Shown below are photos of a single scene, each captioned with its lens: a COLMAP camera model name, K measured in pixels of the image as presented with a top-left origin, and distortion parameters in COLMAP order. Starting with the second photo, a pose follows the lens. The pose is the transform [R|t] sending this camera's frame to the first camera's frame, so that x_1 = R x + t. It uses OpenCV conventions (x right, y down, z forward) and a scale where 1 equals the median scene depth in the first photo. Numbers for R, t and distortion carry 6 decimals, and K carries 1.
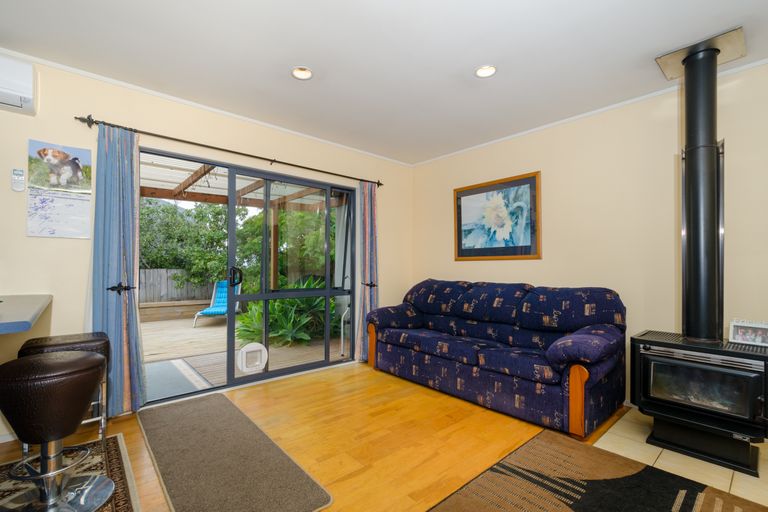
lens RADIAL K [[342.4, 0, 384.0], [0, 342.4, 256.0], [0, 0, 1]] dist [0.000505, 0.000059]
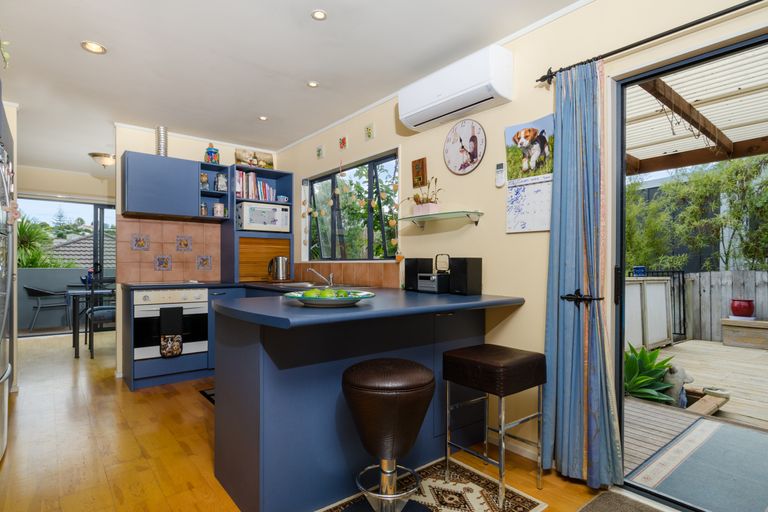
lens RADIAL K [[409.3, 0, 383.1], [0, 409.3, 266.7], [0, 0, 1]] dist [-0.001716, -0.000399]
pose [[-0.042841, 0.009601, -0.999036, 0.076031], [0.020797, 0.999746, 0.008716, 0.015561], [0.998865, -0.020404, -0.043030, 0.669241]]
